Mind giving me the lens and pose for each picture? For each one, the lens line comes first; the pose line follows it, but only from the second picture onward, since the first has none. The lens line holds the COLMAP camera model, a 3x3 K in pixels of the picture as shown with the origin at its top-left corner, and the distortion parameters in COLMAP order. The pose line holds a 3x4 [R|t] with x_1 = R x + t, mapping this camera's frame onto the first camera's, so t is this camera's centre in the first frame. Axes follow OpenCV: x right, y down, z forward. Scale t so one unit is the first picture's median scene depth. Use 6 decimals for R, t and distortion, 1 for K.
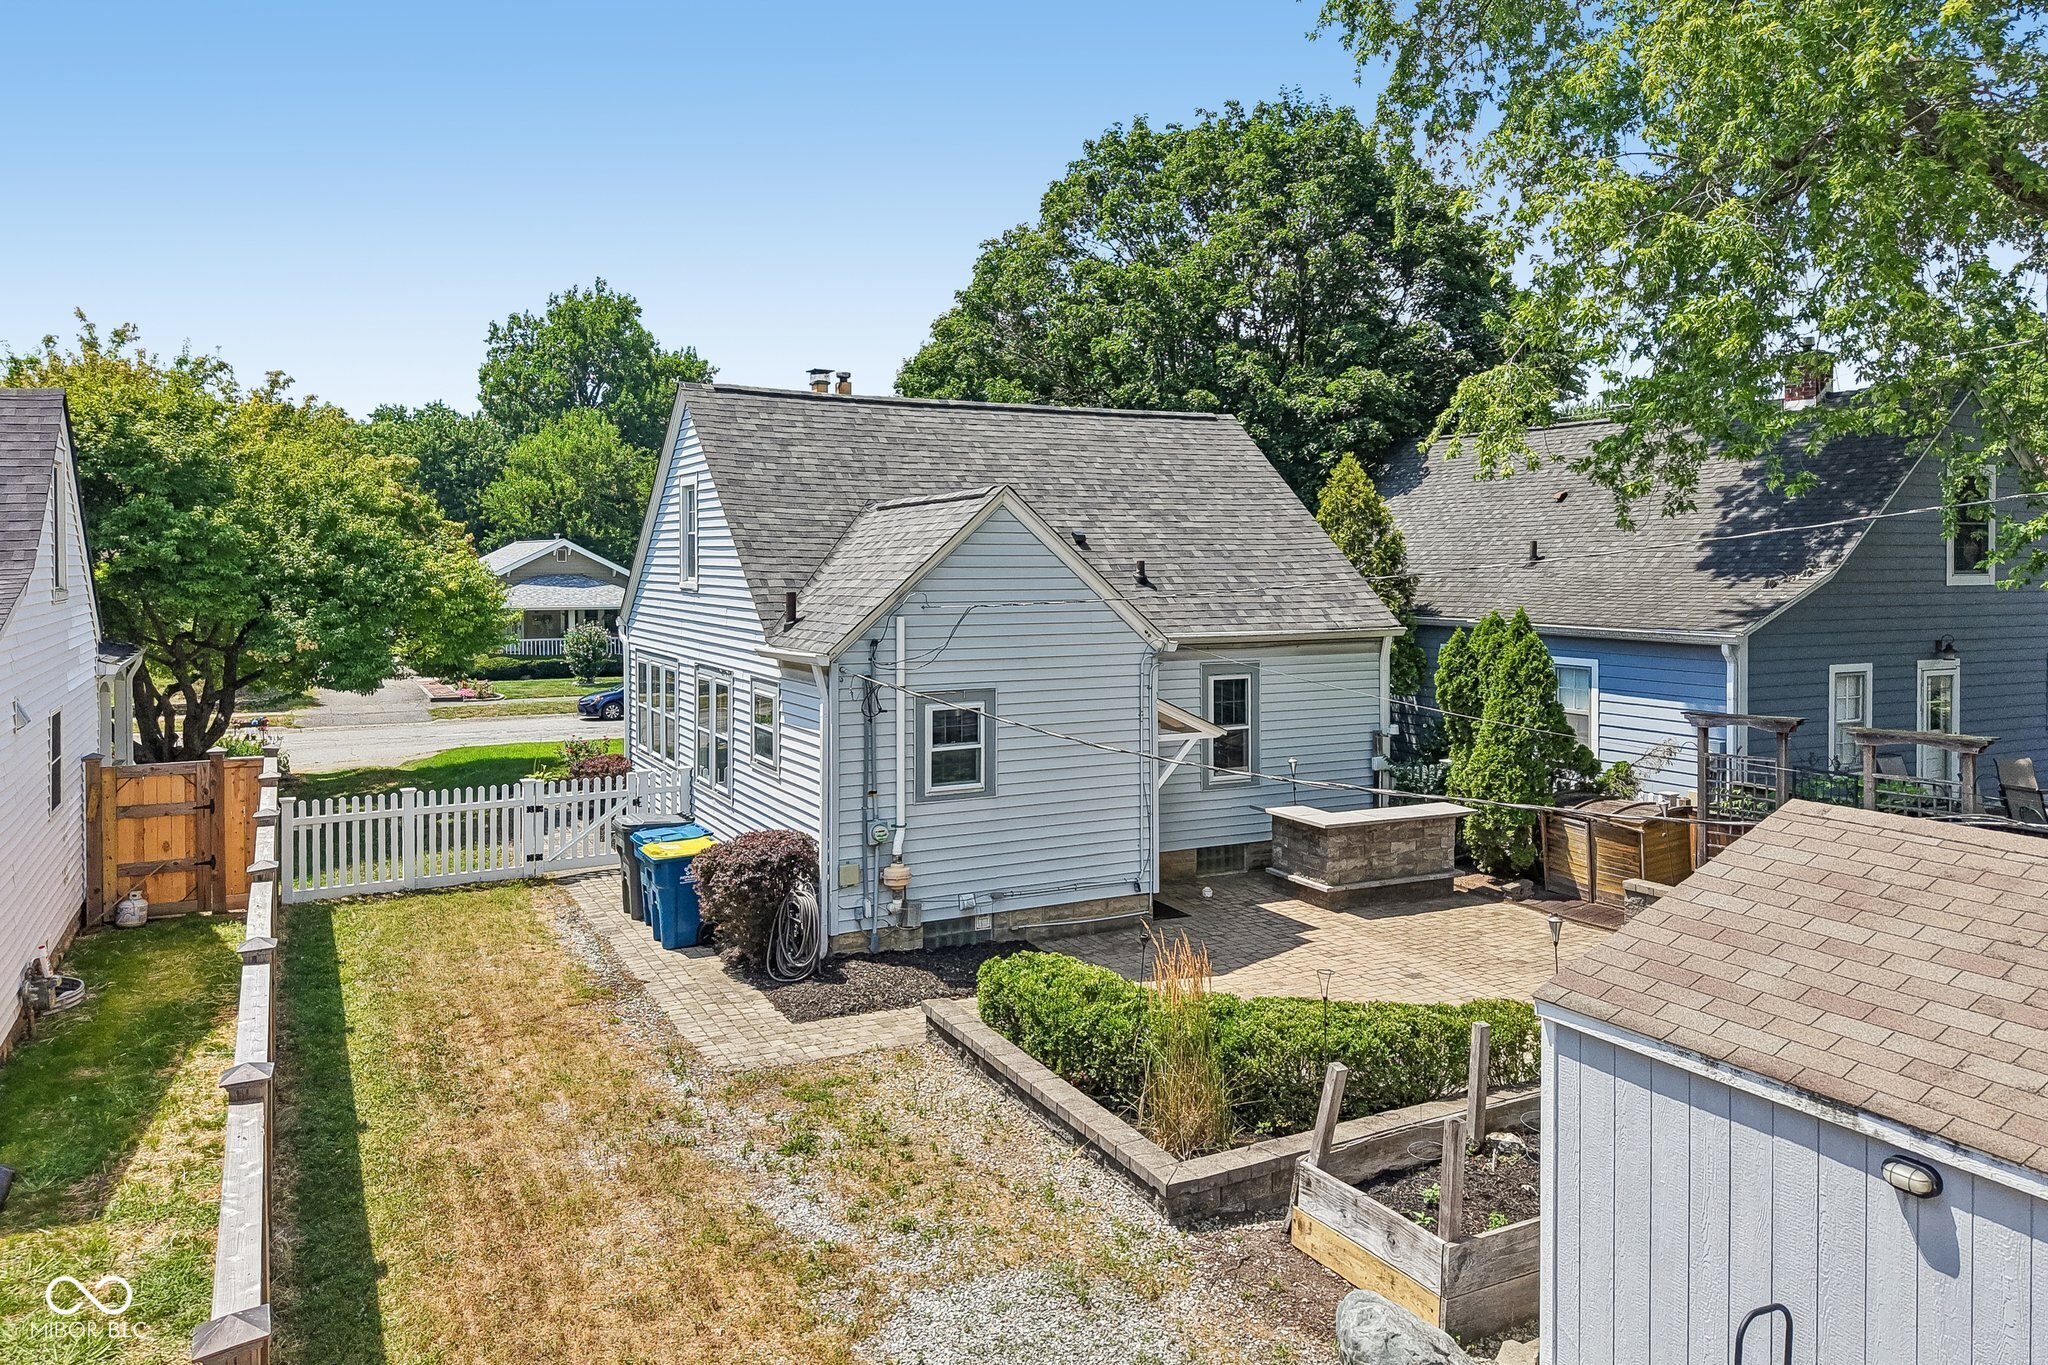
lens RADIAL K [[1409.7, 0, 1019.0], [0, 1409.7, 592.2], [0, 0, 1]] dist [0.046823, -0.054201]
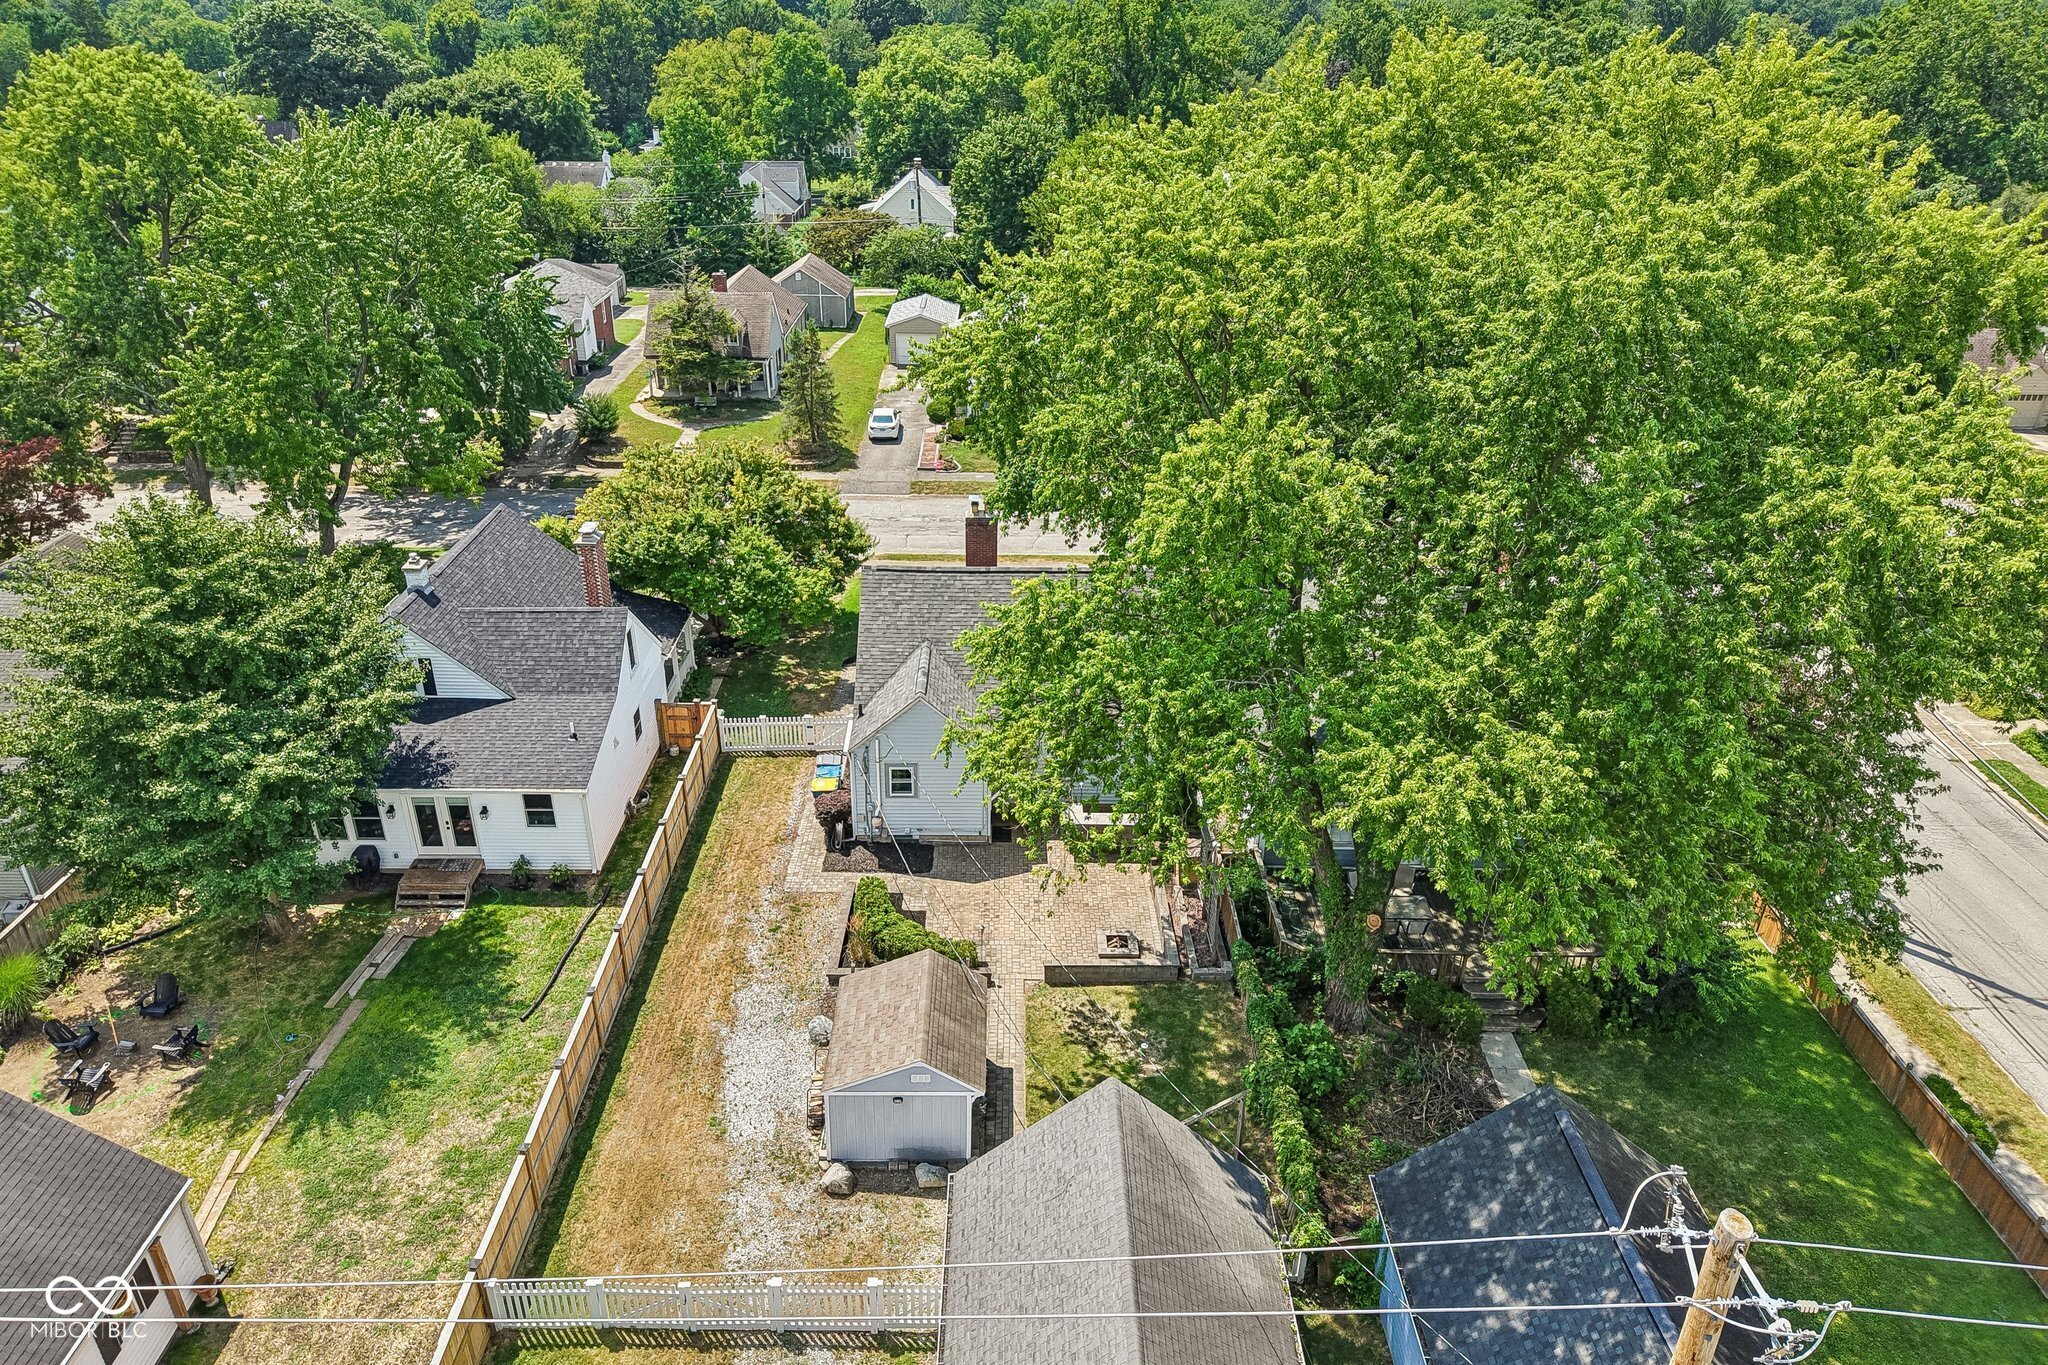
lens RADIAL K [[1349.3, 0, 1030.5], [0, 1349.3, 686.0], [0, 0, 1]] dist [0.045788, -0.044779]
pose [[0.896472, 0.212189, -0.388990, 0.984077], [-0.027317, 0.902679, 0.429446, -1.008455], [0.442257, -0.374360, 0.815023, -0.802193]]
